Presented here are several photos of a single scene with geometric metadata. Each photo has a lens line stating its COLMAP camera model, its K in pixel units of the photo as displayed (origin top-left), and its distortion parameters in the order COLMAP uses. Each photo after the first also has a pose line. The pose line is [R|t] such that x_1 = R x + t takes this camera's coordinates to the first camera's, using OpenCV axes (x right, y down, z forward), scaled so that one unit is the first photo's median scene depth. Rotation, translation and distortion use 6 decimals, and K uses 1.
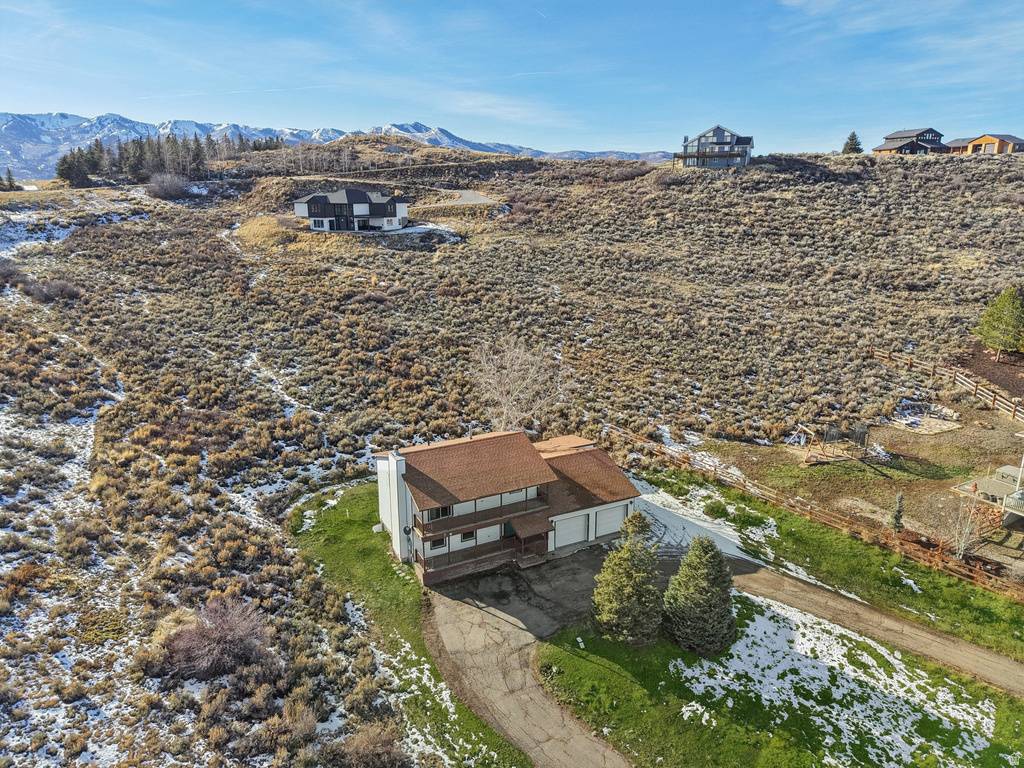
lens RADIAL K [[697.5, 0, 513.7], [0, 697.5, 363.0], [0, 0, 1]] dist [0.031609, -0.030656]
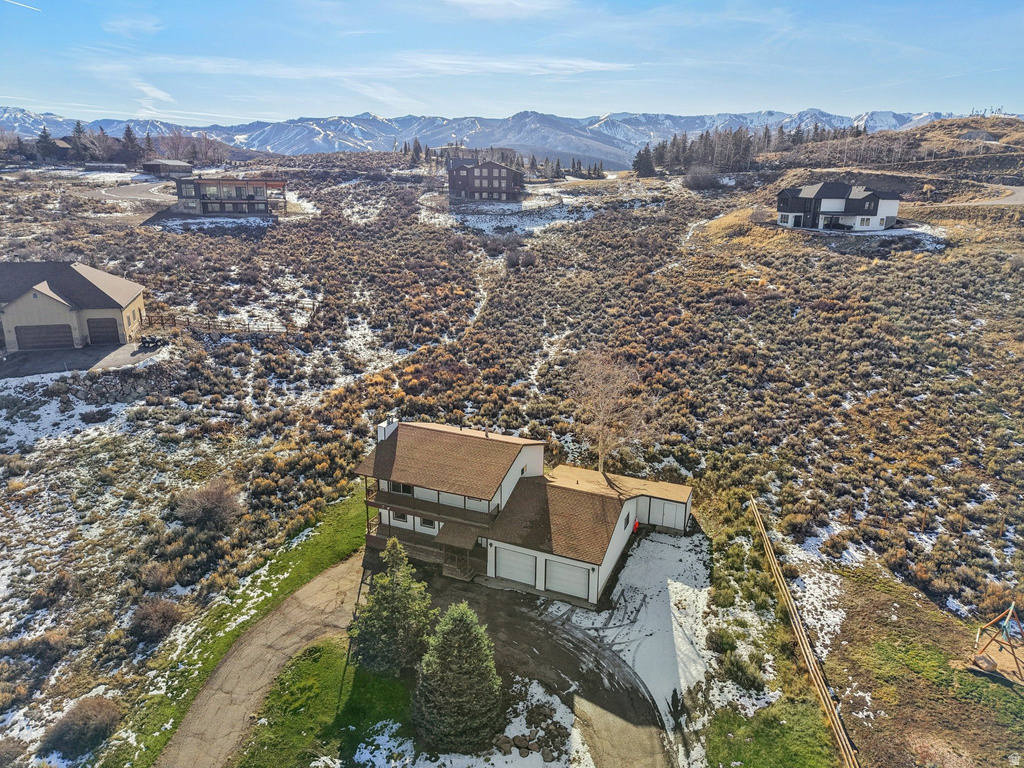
lens RADIAL K [[697.5, 0, 515.0], [0, 697.5, 378.6], [0, 0, 1]] dist [0.031609, -0.030656]
pose [[0.638187, 0.227870, -0.735386, 0.444123], [-0.205967, 0.970911, 0.122107, -0.064382], [0.741819, 0.073538, 0.666556, 0.256302]]
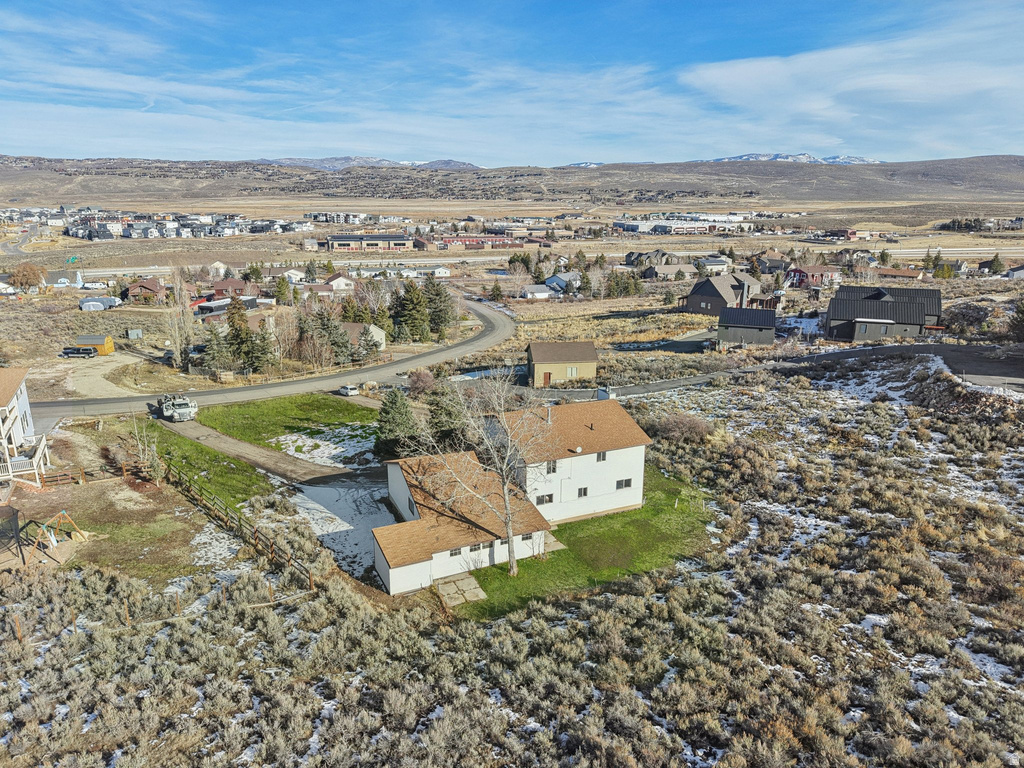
lens RADIAL K [[697.5, 0, 516.3], [0, 697.5, 379.4], [0, 0, 1]] dist [0.031609, -0.030656]
pose [[-0.998559, -0.018962, 0.050196, -0.042456], [0.008296, 0.869669, 0.493566, -0.286769], [-0.053013, 0.493272, -0.868258, 1.231036]]
